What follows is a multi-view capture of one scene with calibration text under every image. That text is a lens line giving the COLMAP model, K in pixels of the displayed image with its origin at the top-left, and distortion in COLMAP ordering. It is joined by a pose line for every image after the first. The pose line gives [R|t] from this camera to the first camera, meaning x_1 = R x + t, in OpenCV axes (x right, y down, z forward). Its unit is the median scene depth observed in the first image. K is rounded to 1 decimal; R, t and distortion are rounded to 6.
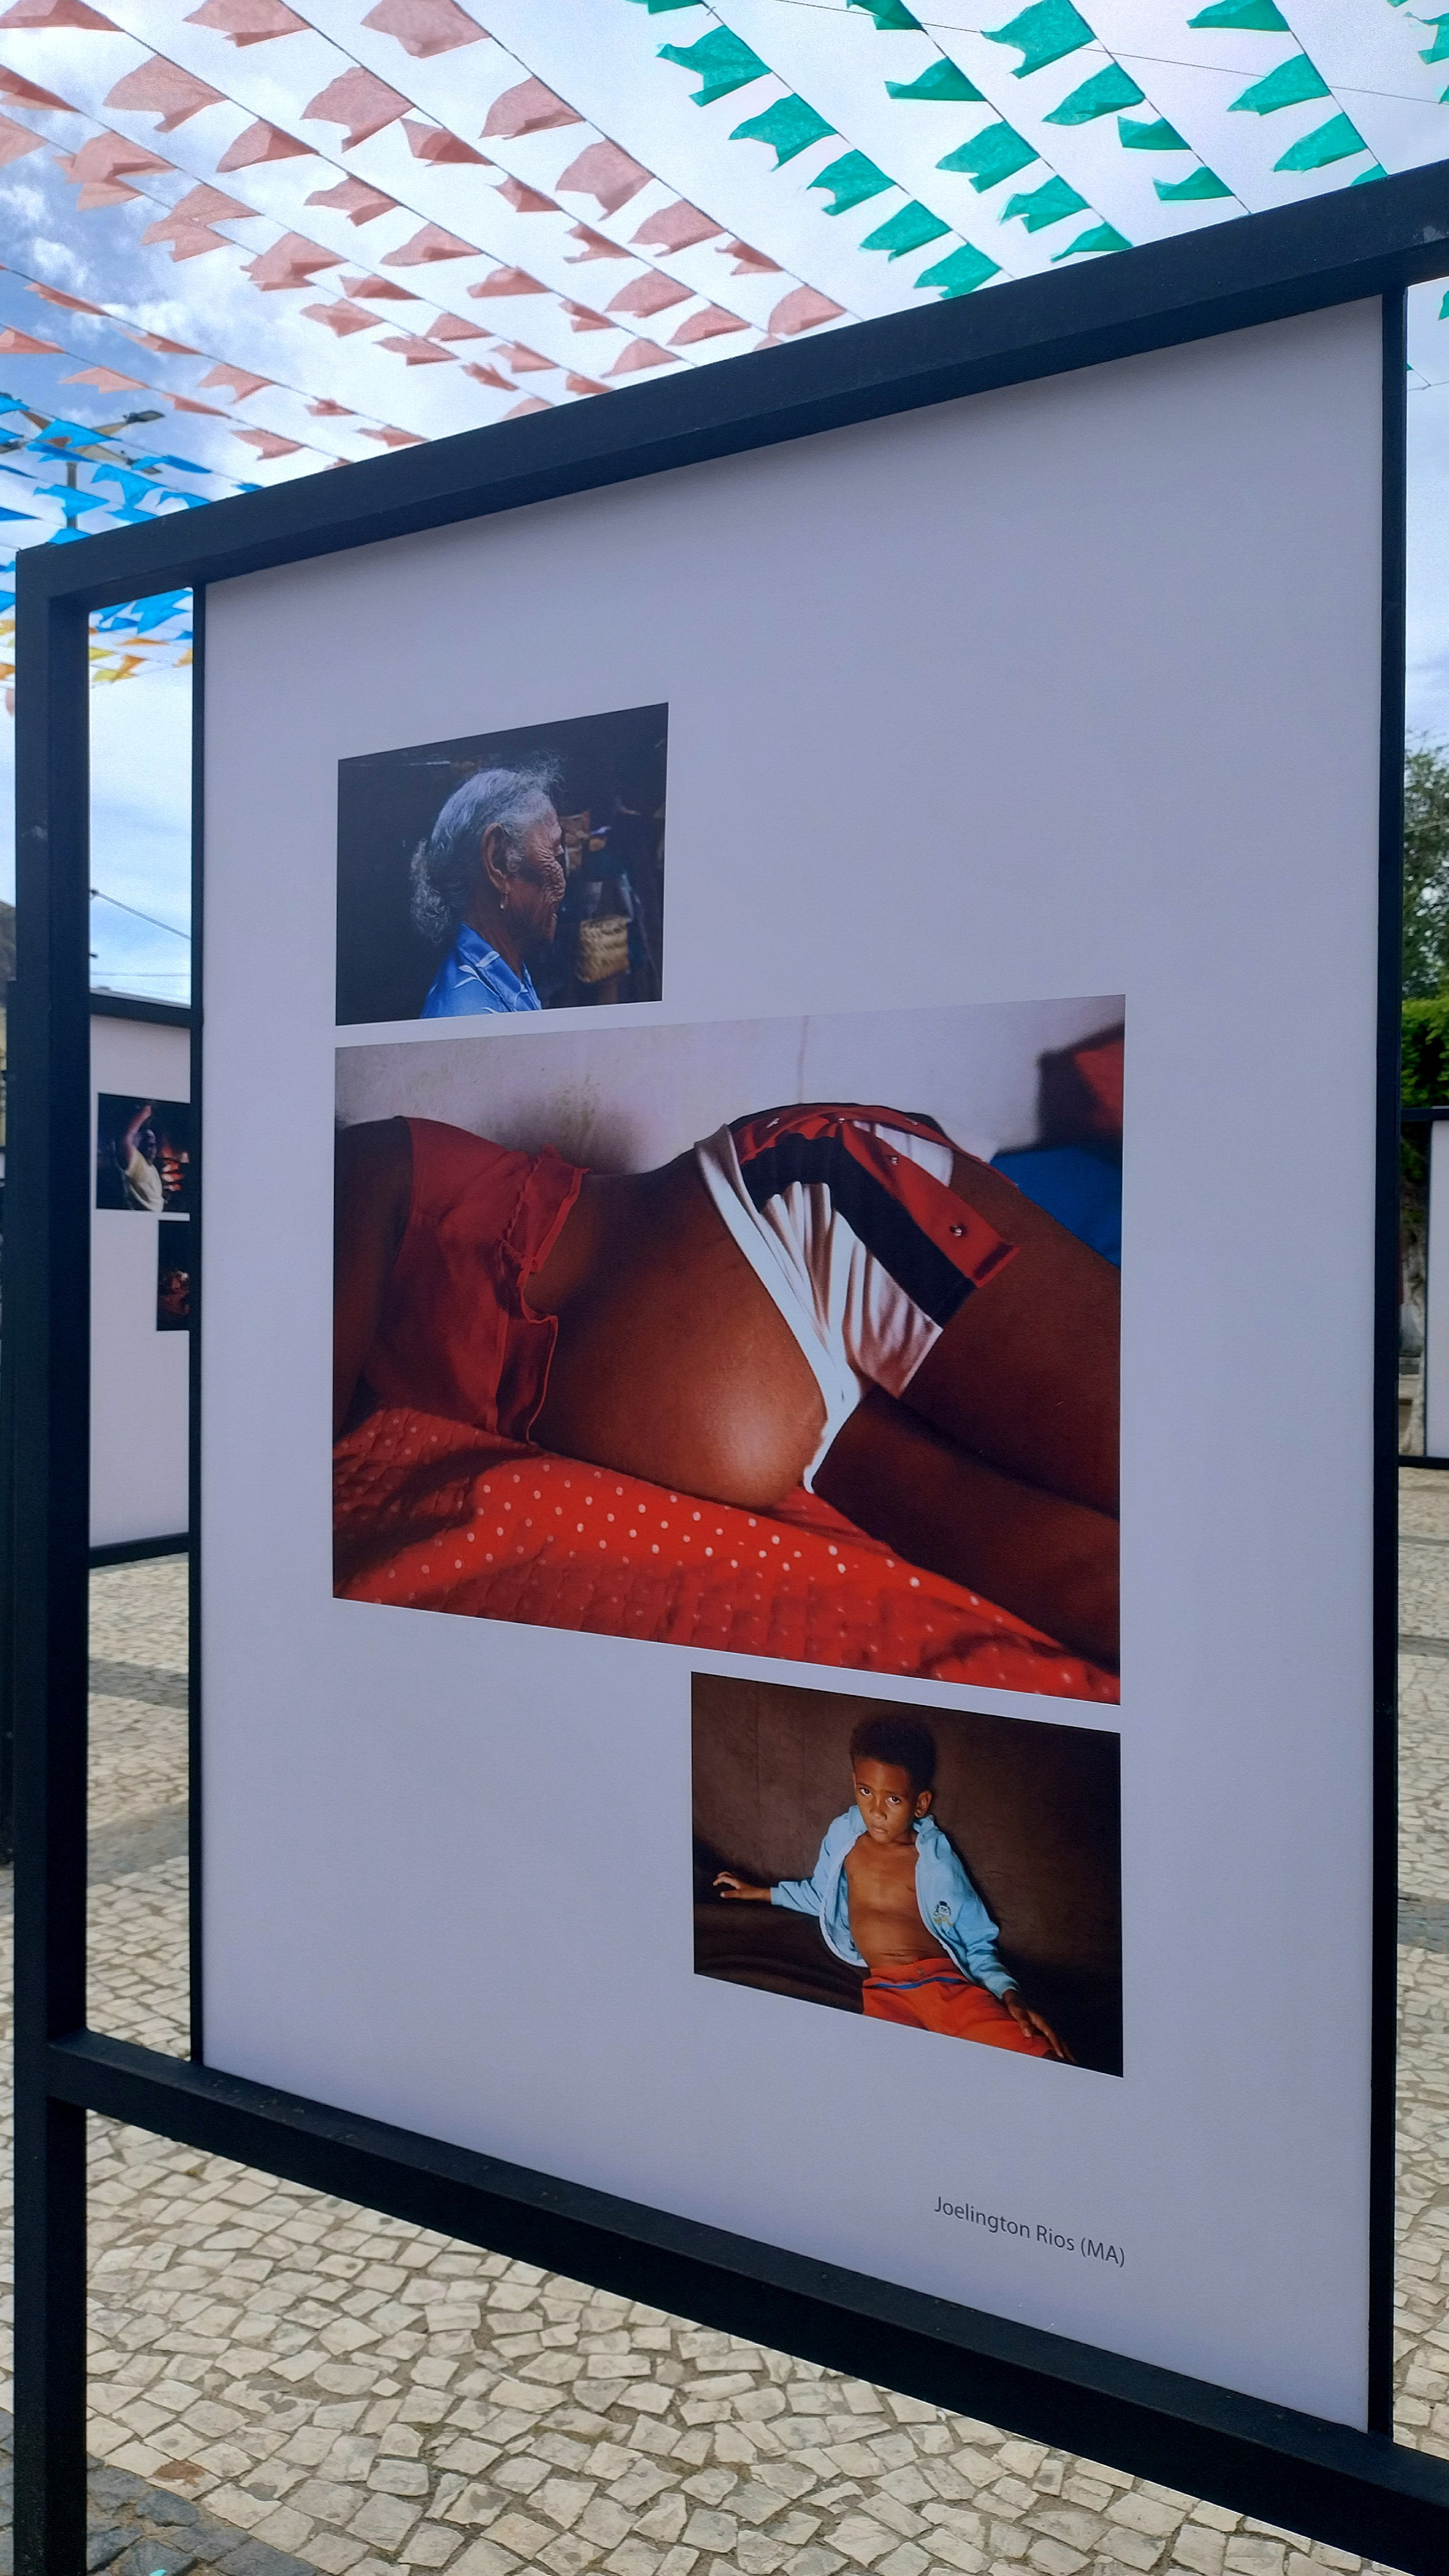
lens RADIAL K [[2063.7, 0, 717.2], [0, 2063.7, 1277.9], [0, 0, 1]] dist [0.049228, -0.058419]
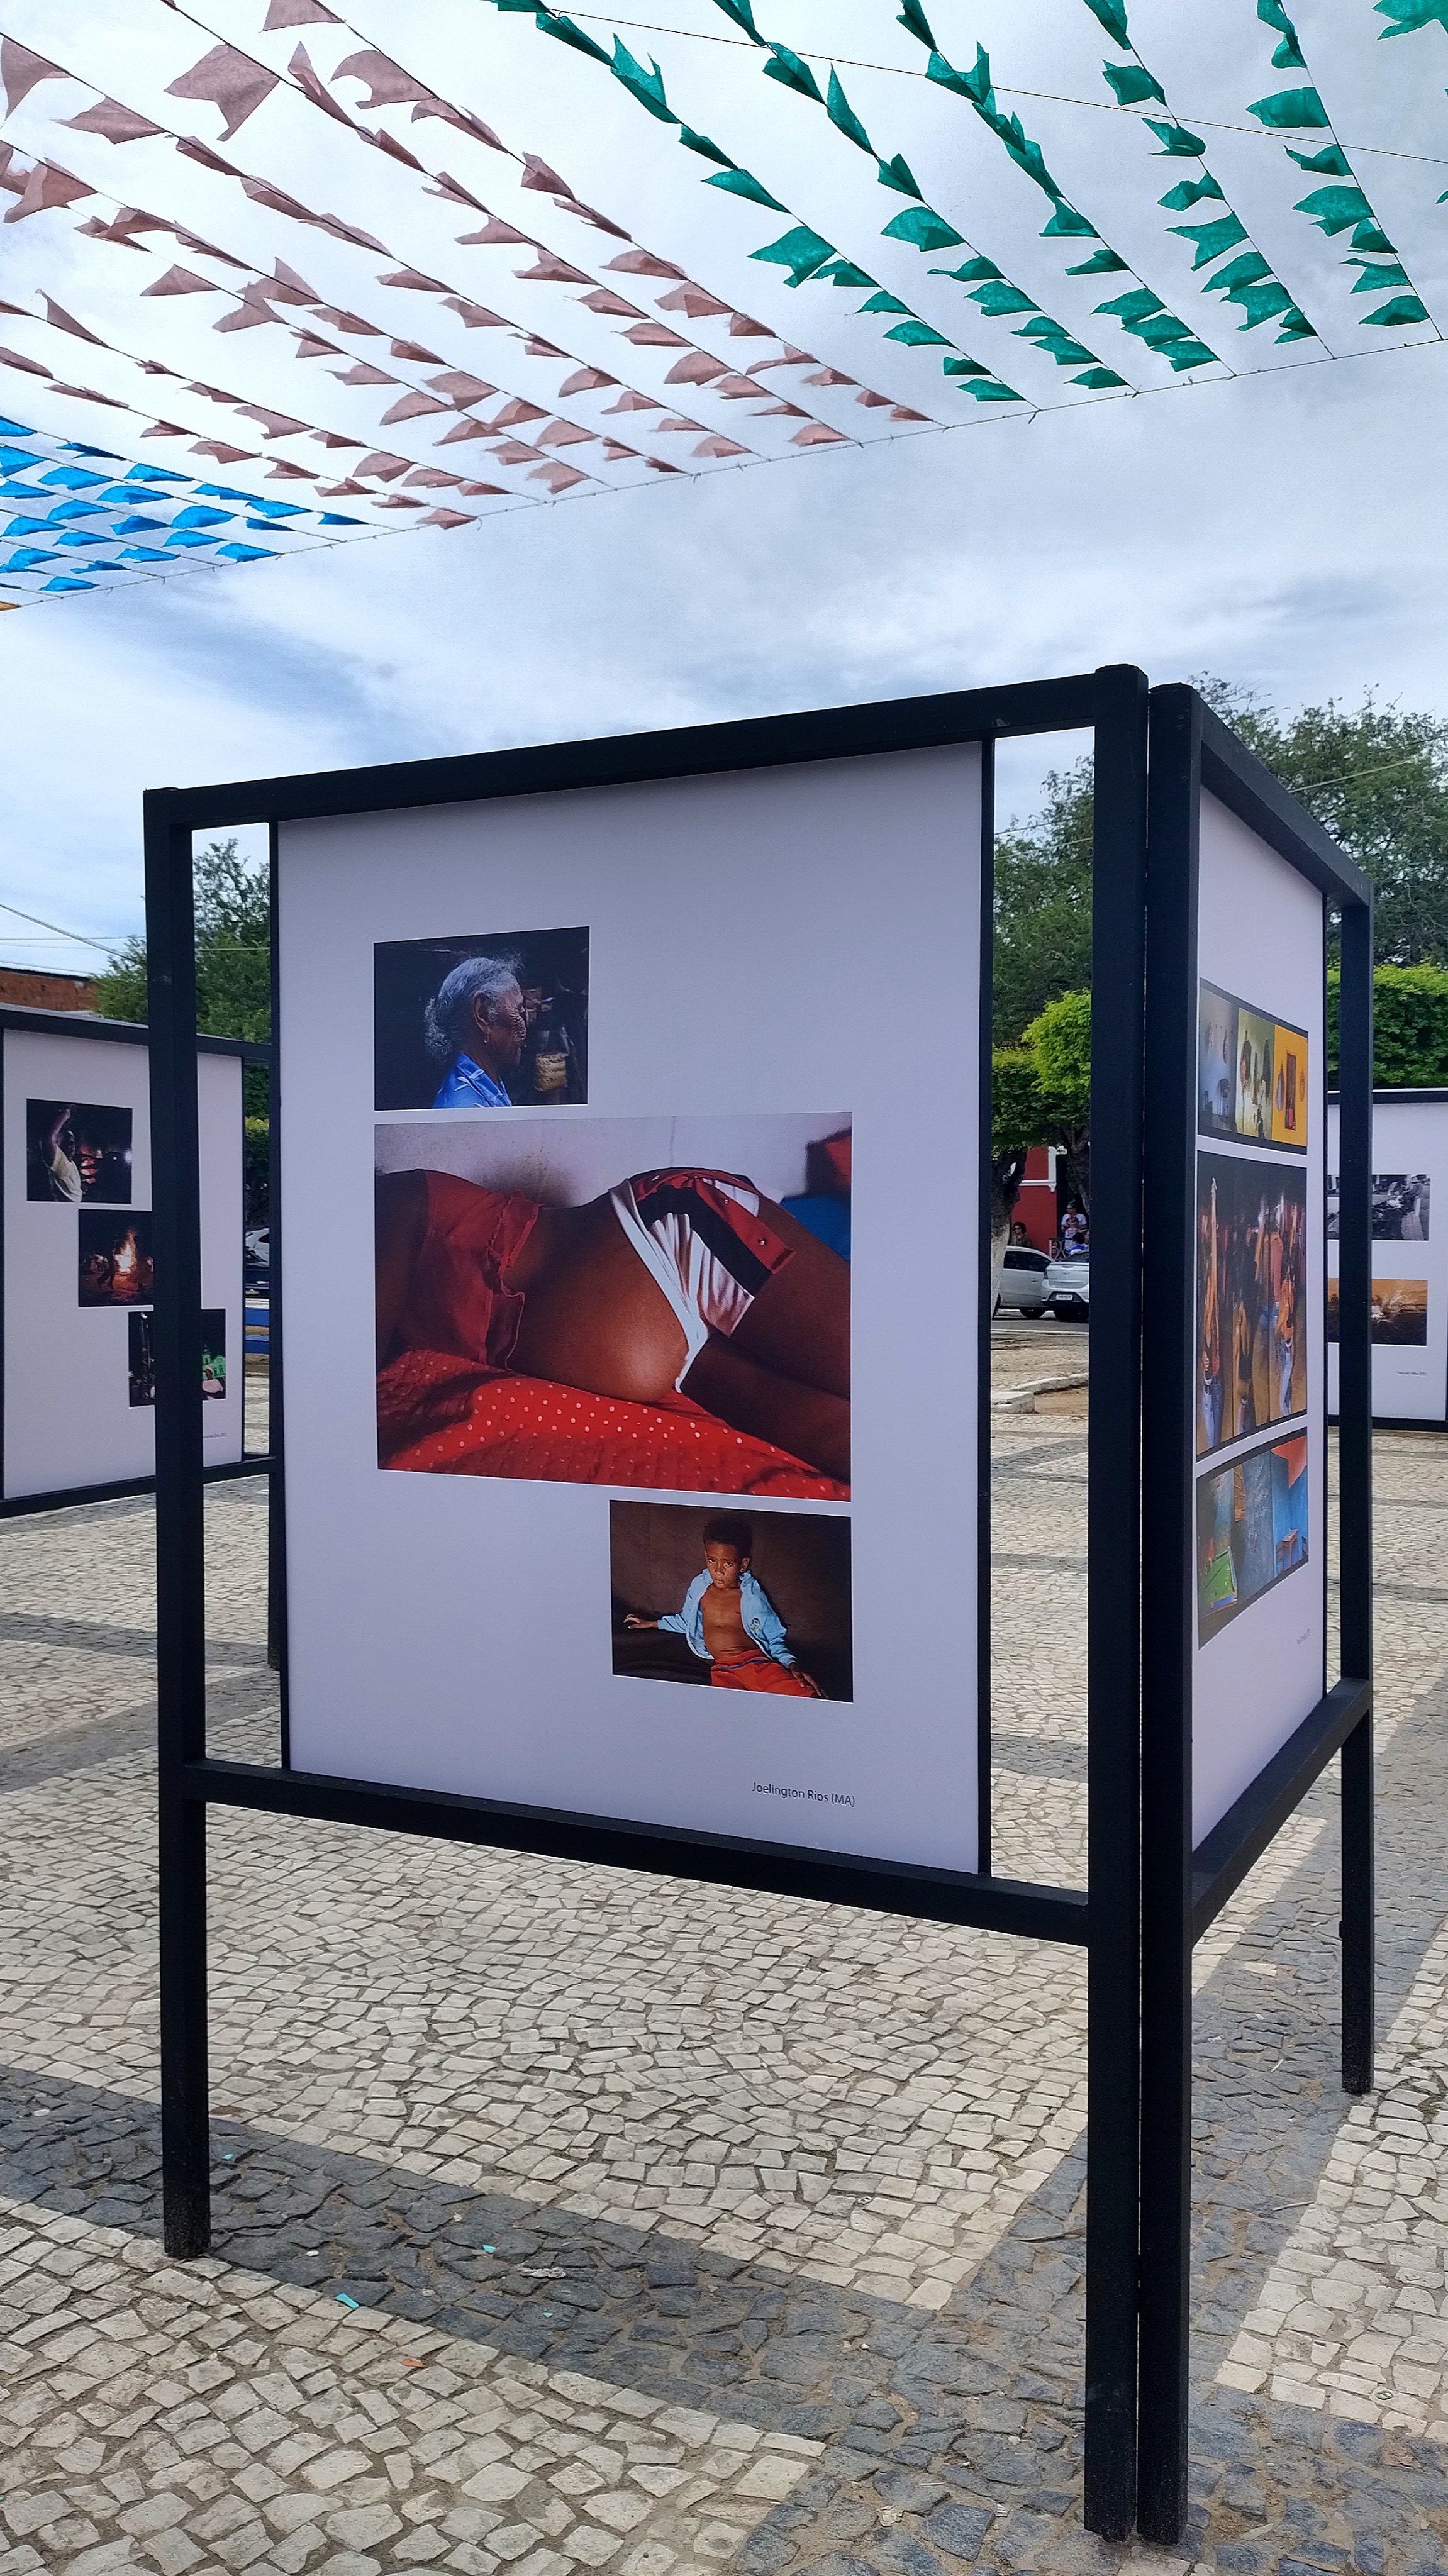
lens RADIAL K [[2231.3, 0, 702.4], [0, 2231.3, 1302.6], [0, 0, 1]] dist [0.084260, 0.004910]
pose [[0.997045, -0.009843, 0.076193, -0.069821], [0.007893, 0.999635, 0.025852, -0.017871], [-0.076420, -0.025174, 0.996758, -0.781619]]
